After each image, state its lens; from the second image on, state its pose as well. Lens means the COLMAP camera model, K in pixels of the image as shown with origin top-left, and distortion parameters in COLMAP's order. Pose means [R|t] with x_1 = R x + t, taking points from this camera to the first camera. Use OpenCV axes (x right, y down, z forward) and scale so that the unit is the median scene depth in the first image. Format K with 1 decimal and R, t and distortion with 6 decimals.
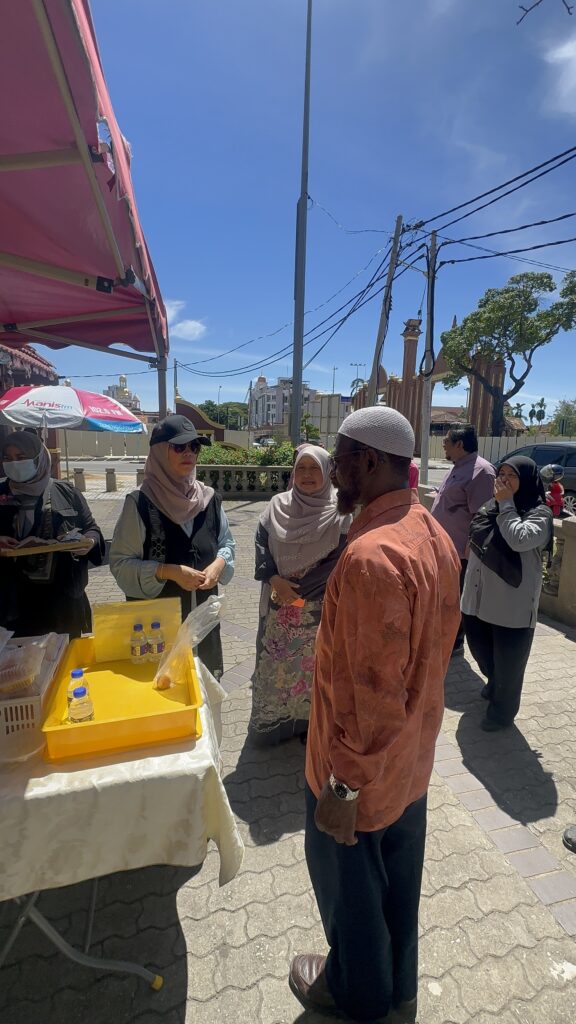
lens RADIAL K [[447.0, 0, 288.9], [0, 447.0, 511.7], [0, 0, 1]] dist [-0.004422, 0.000906]
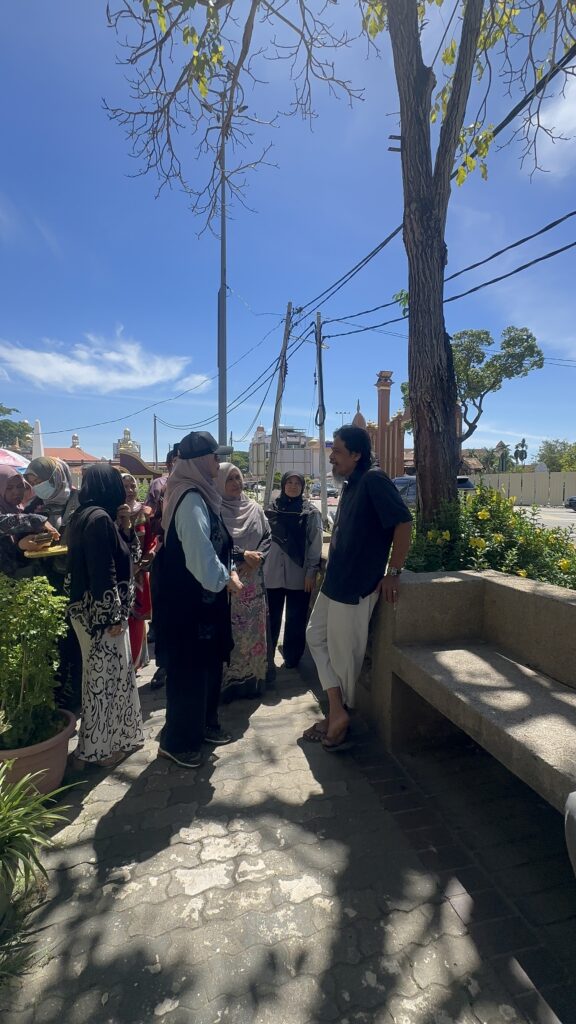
lens RADIAL K [[447.0, 0, 287.3], [0, 447.0, 511.2], [0, 0, 1]] dist [-0.004422, 0.000906]
pose [[0.999576, -0.024249, -0.016145, 0.082013], [0.022460, 0.994423, -0.103045, 0.016604], [0.018554, 0.102639, 0.994546, -0.062299]]
